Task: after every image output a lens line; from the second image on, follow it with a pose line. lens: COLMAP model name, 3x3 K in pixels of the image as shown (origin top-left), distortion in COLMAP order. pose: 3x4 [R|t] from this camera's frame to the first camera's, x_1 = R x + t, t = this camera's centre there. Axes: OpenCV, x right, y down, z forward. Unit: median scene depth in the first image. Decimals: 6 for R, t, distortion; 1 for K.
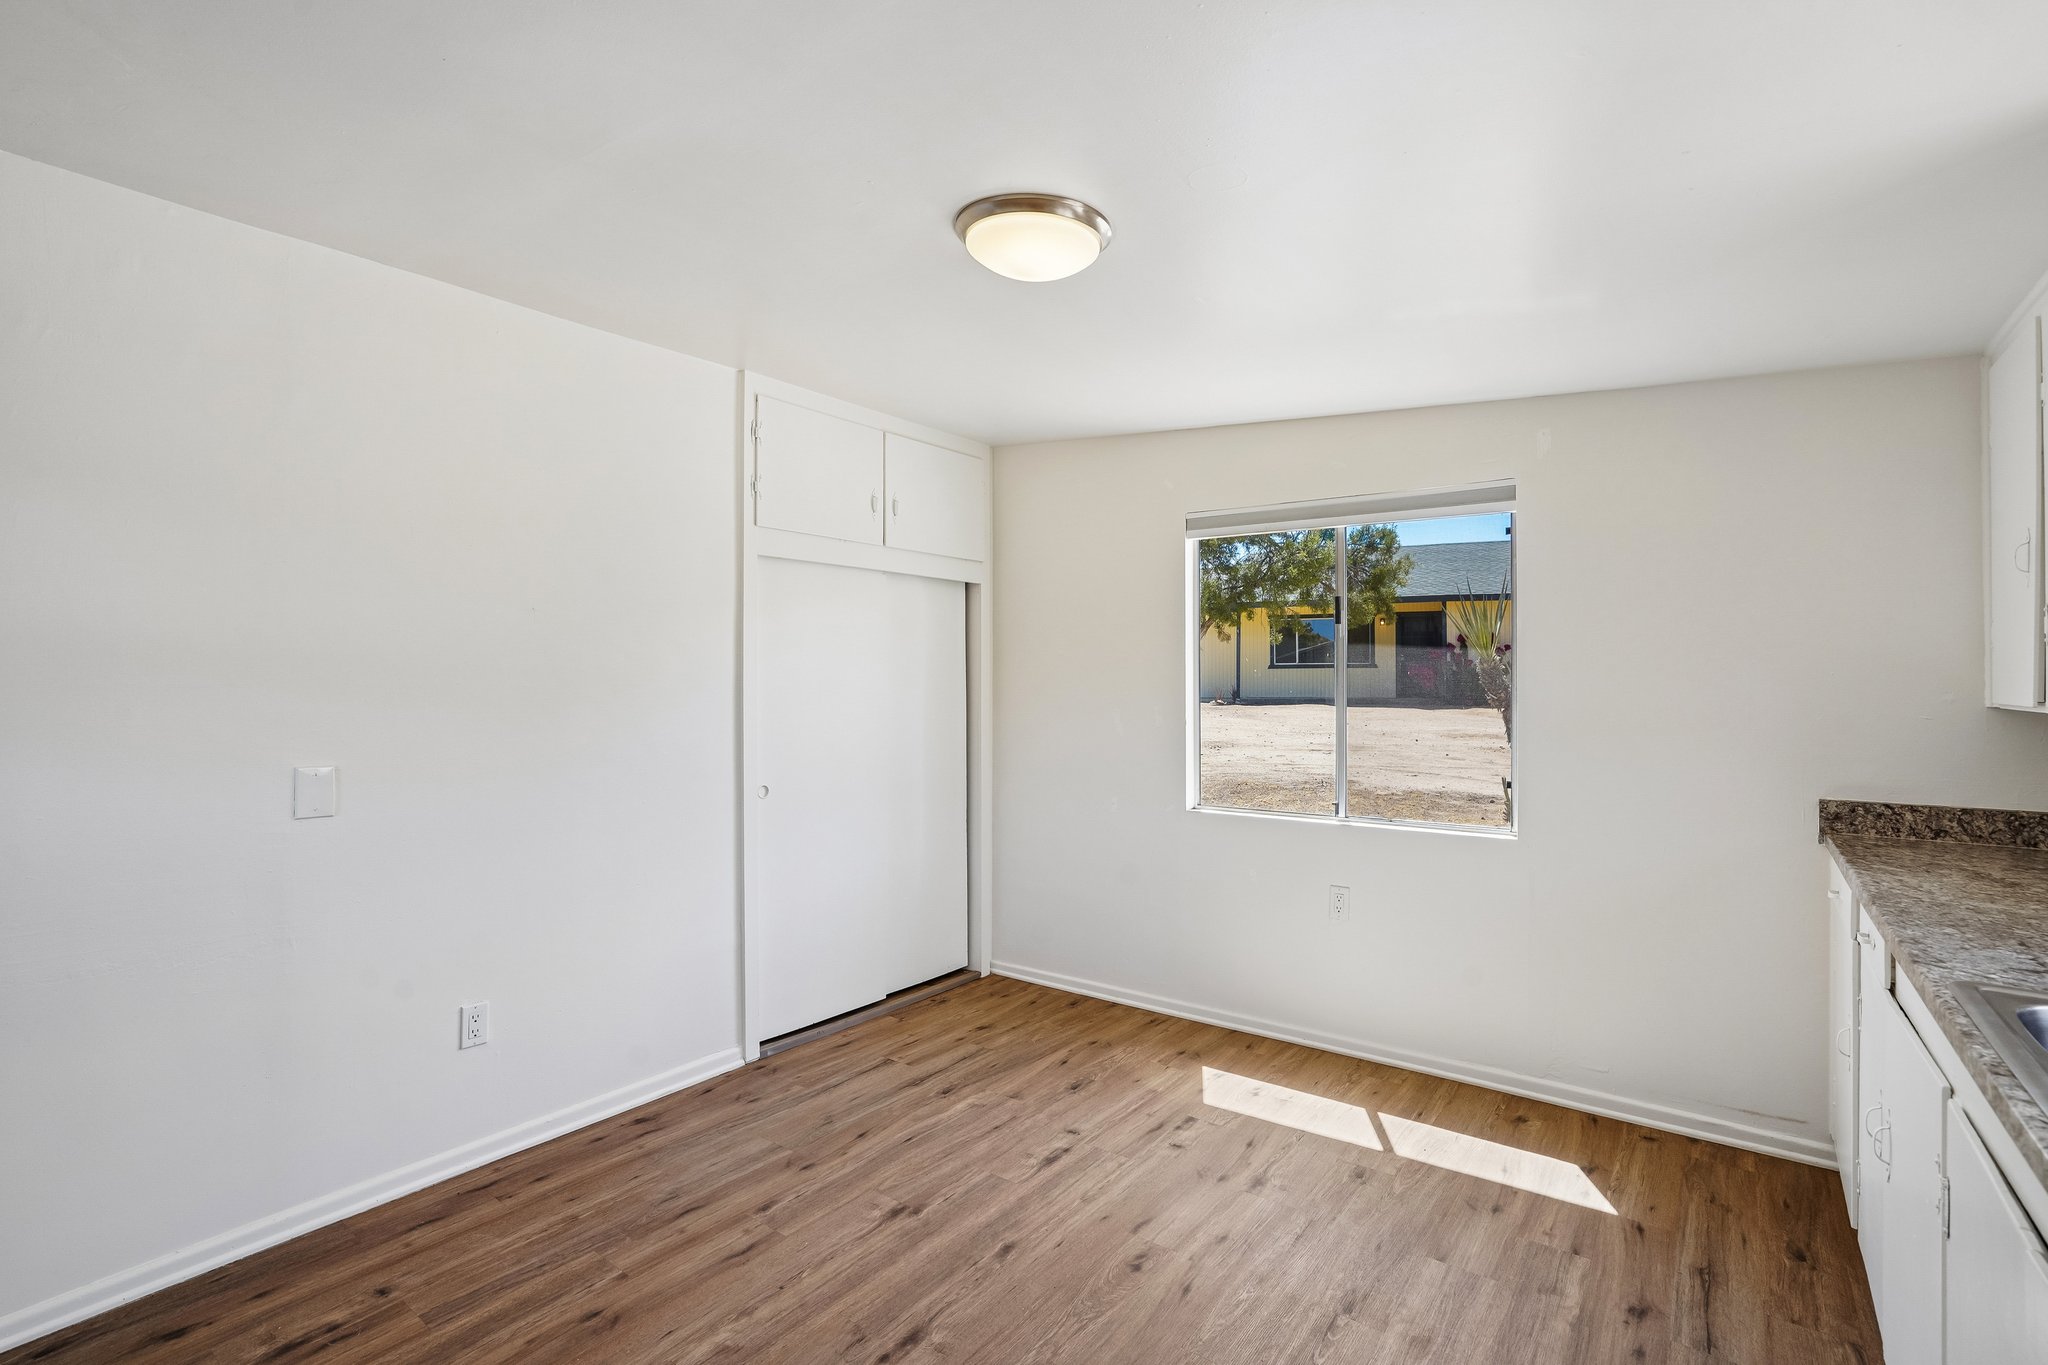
lens RADIAL K [[941.6, 0, 1024.0], [0, 941.6, 682.5], [0, 0, 1]] dist [-0.045875, 0.021876]
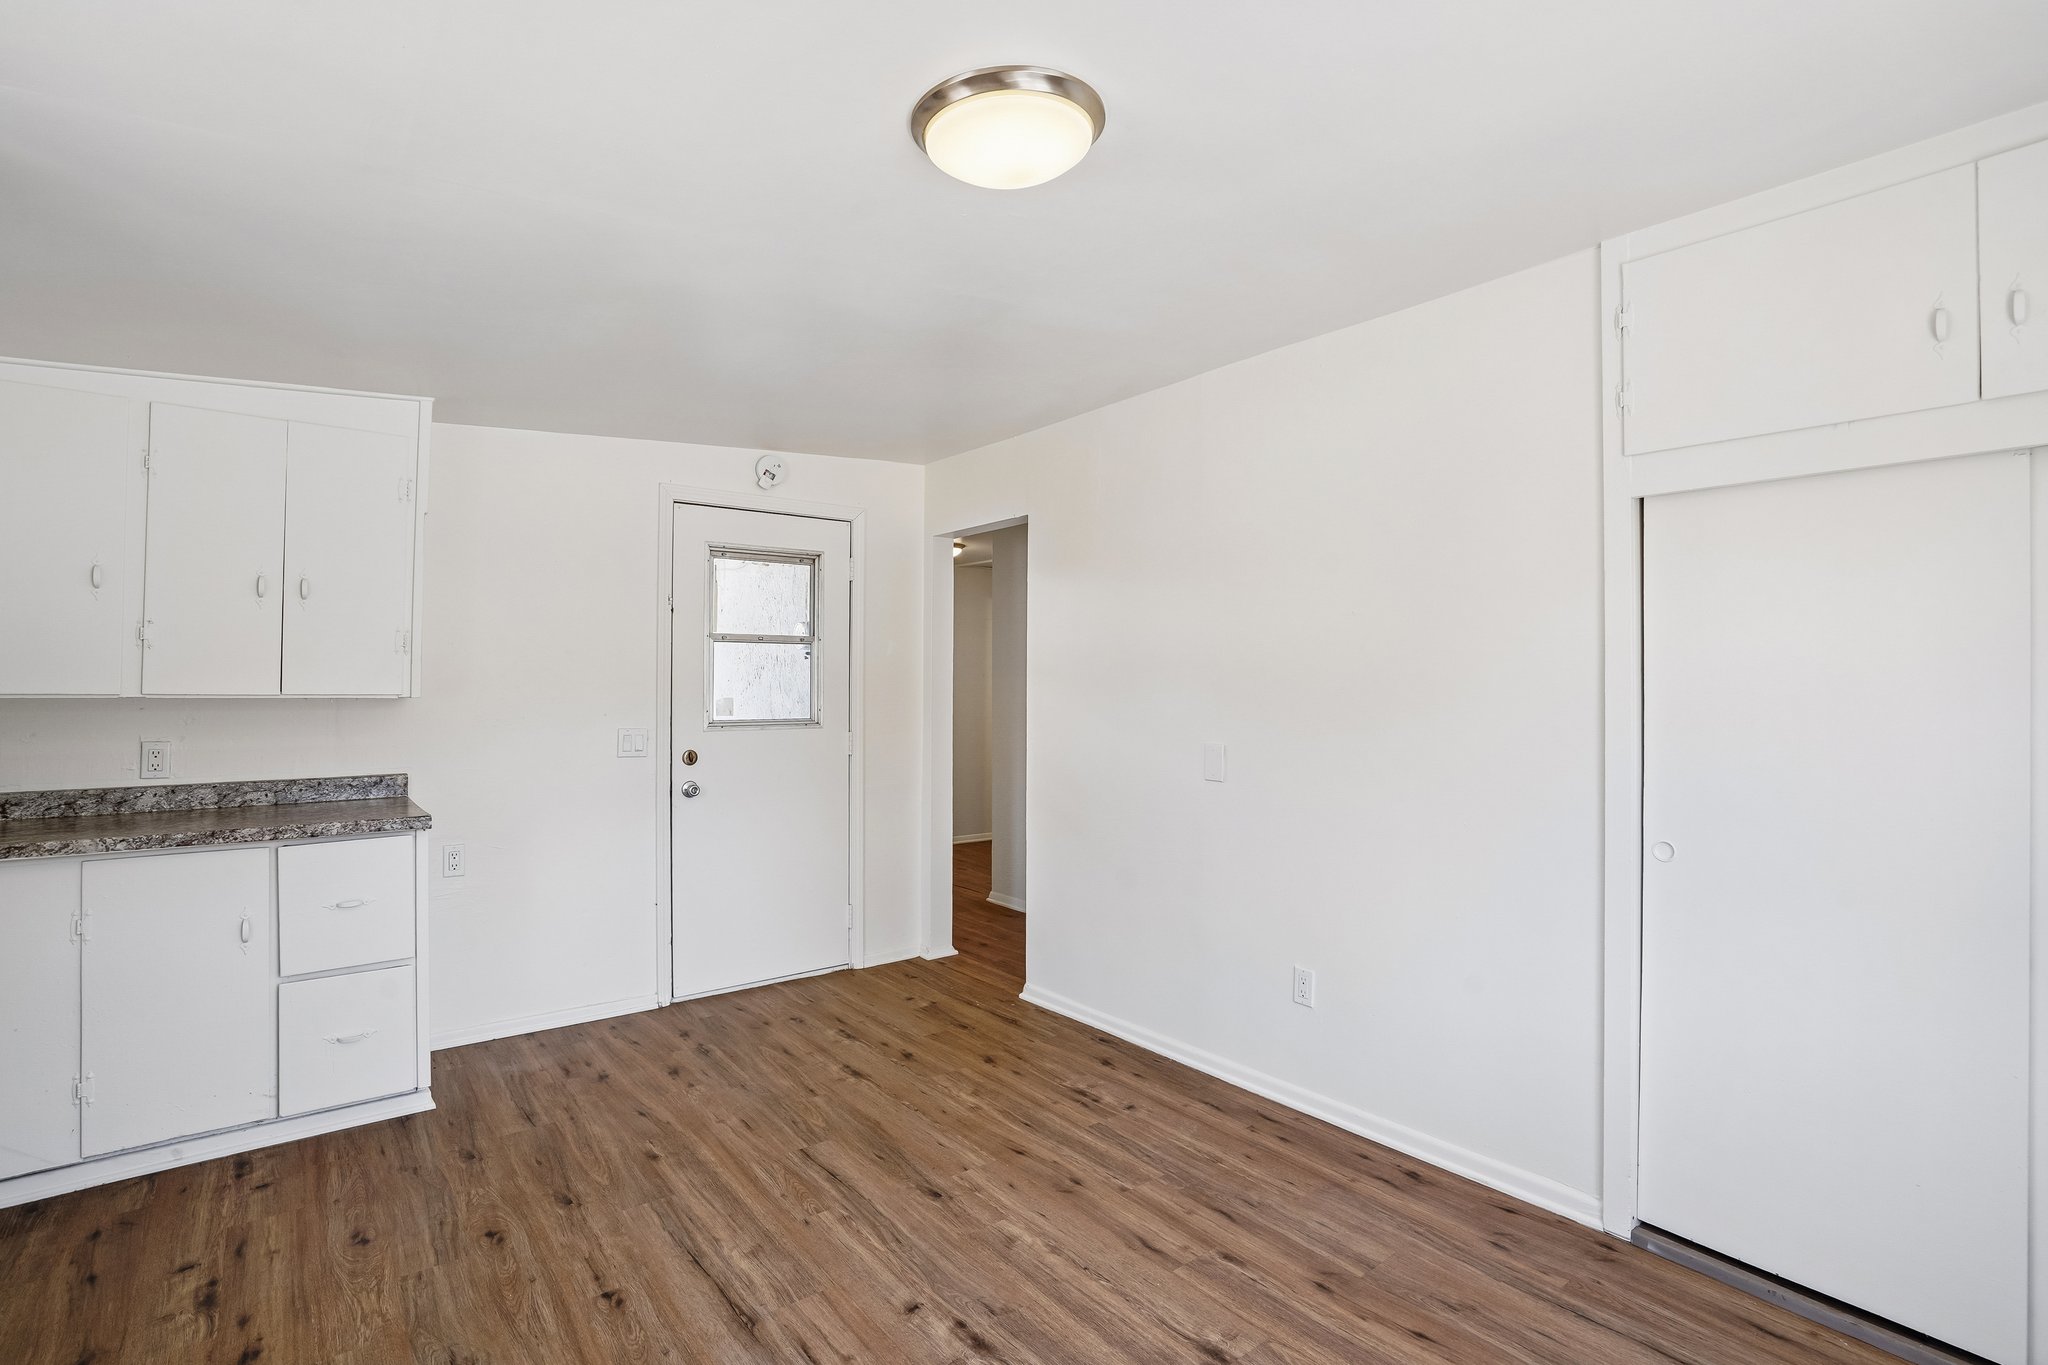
lens RADIAL K [[958.8, 0, 1009.4], [0, 958.8, 677.8], [0, 0, 1]] dist [-0.051764, 0.015990]
pose [[-0.254665, -0.004785, -0.967018, 0.612359], [-0.004129, 0.999984, -0.003860, -0.001387], [0.967021, 0.003010, -0.254681, 0.928942]]
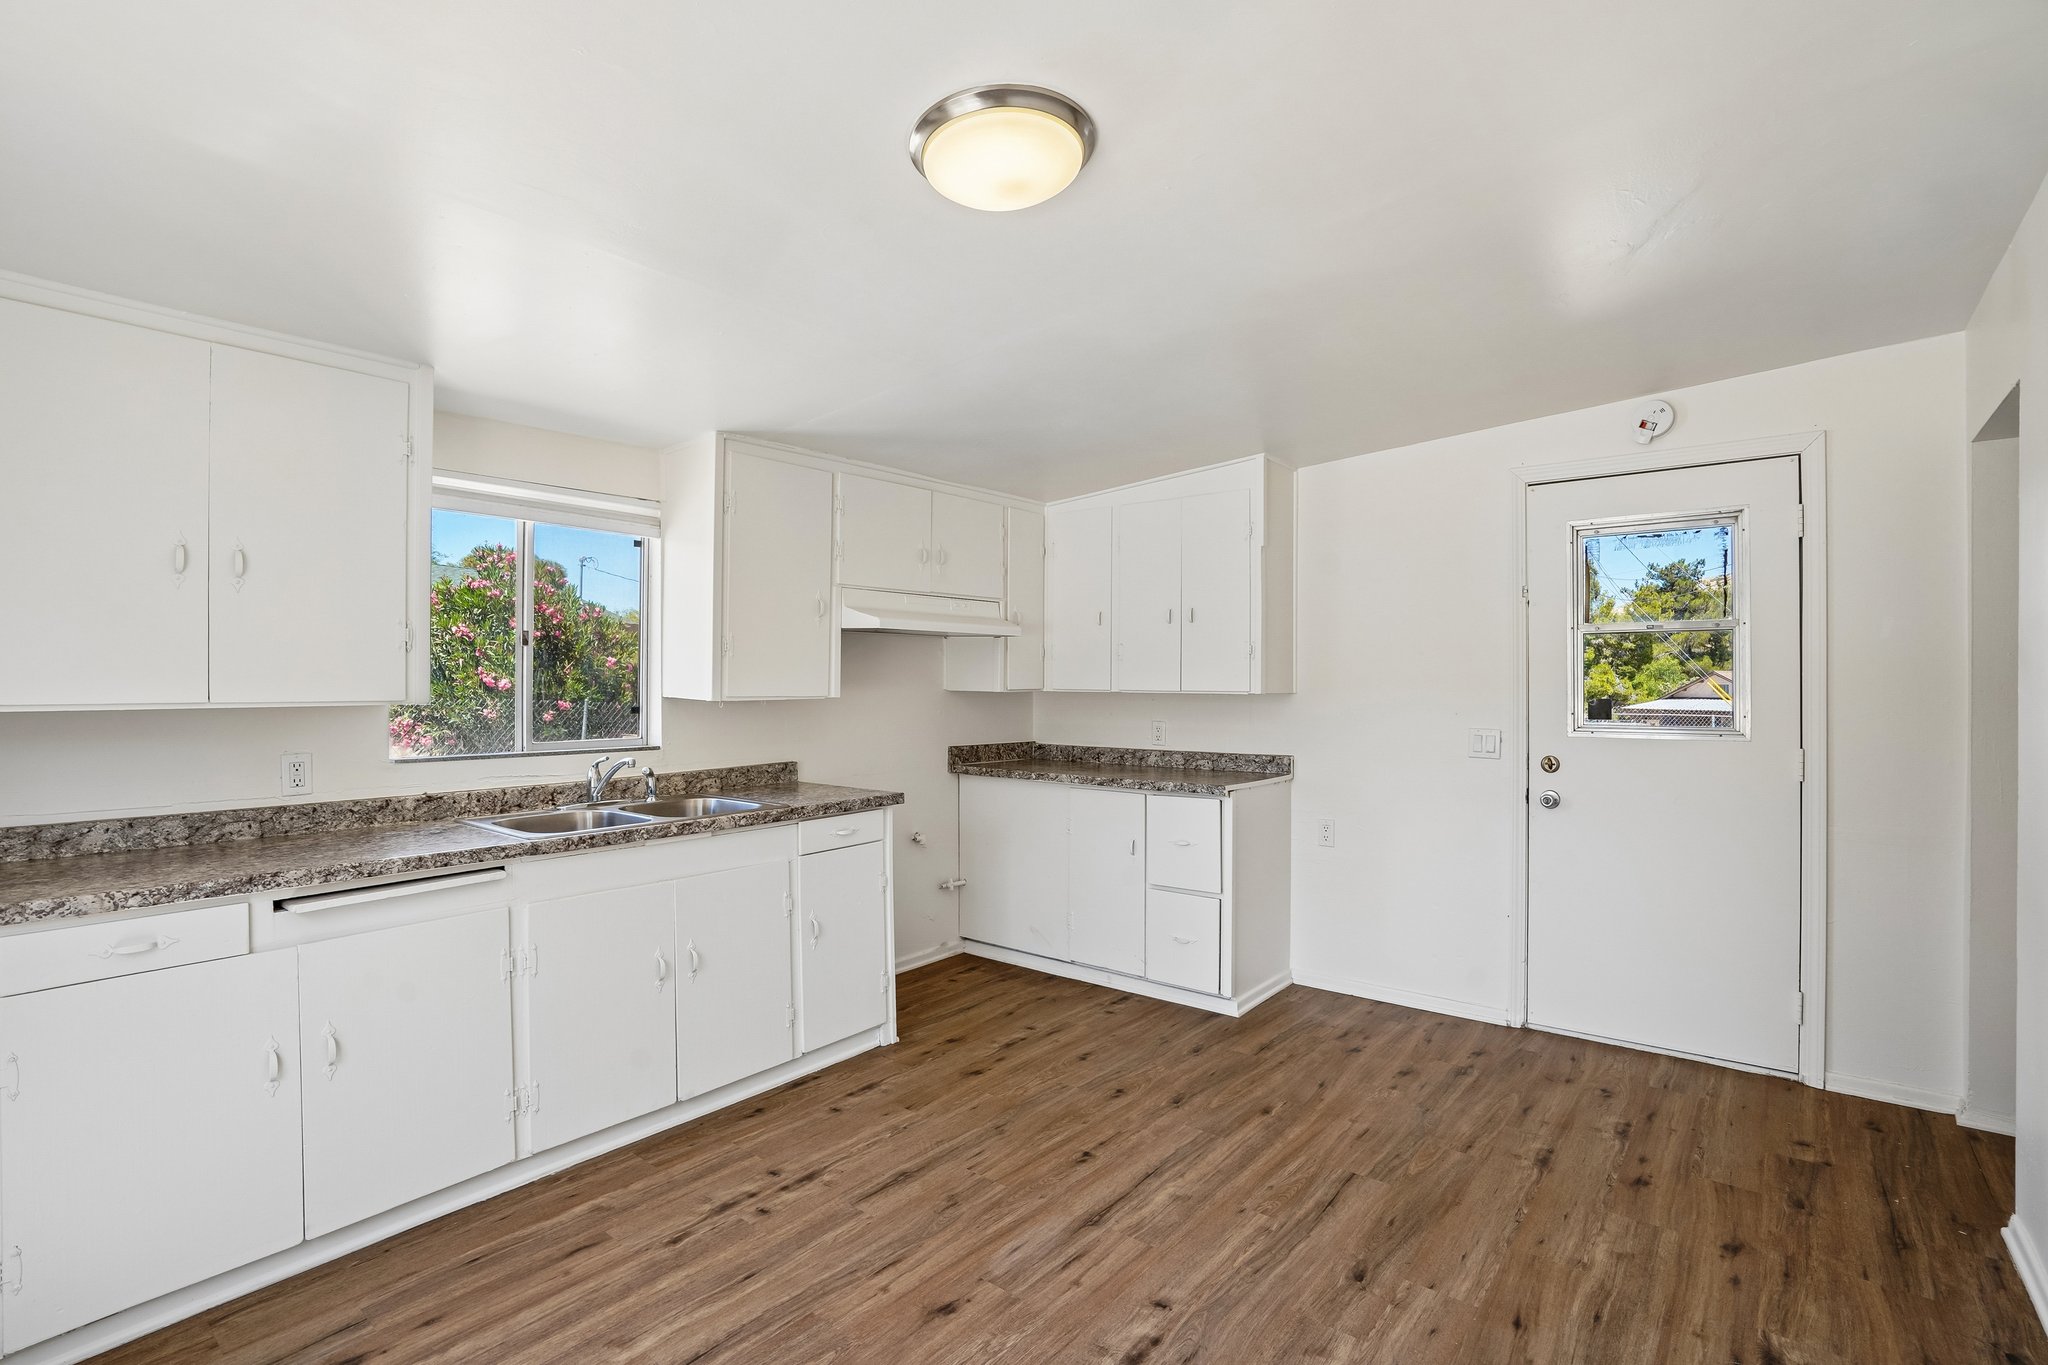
lens RADIAL K [[941.7, 0, 1024.0], [0, 941.7, 682.5], [0, 0, 1]] dist [-0.065582, 0.022766]
pose [[-0.999300, 0.002246, 0.037344, -0.032059], [0.002232, 0.999997, -0.000435, 0.003576], [-0.037345, -0.000351, -0.999302, 1.412441]]
